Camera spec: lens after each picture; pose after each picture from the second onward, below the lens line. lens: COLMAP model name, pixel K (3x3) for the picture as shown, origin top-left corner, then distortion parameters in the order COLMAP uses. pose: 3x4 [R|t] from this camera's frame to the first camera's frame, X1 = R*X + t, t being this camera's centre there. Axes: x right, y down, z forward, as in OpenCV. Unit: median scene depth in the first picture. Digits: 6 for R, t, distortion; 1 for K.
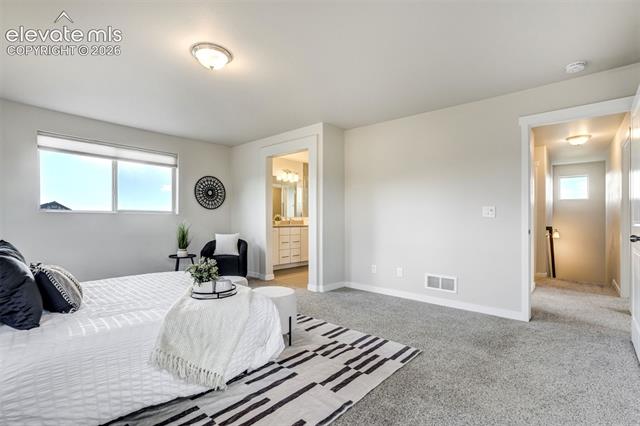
lens RADIAL K [[300.8, 0, 304.3], [0, 300.8, 215.7], [0, 0, 1]] dist [-0.033369, 0.006479]
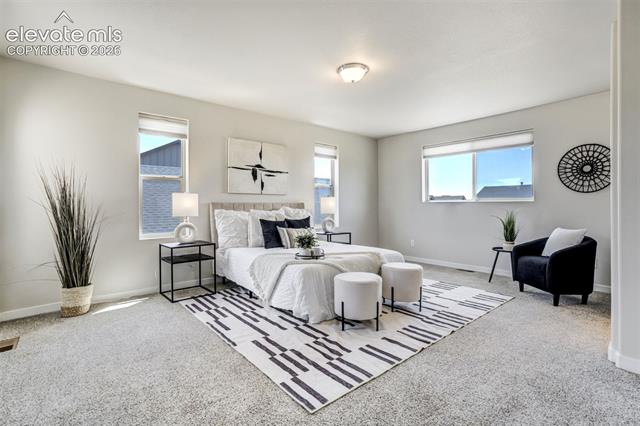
lens RADIAL K [[300.8, 0, 319.0], [0, 300.8, 212.2], [0, 0, 1]] dist [-0.033369, 0.006479]
pose [[-0.113205, 0.007323, -0.993545, 1.007137], [0.011404, 0.999917, 0.006070, 0.030589], [0.993506, -0.010644, -0.113279, 1.089379]]
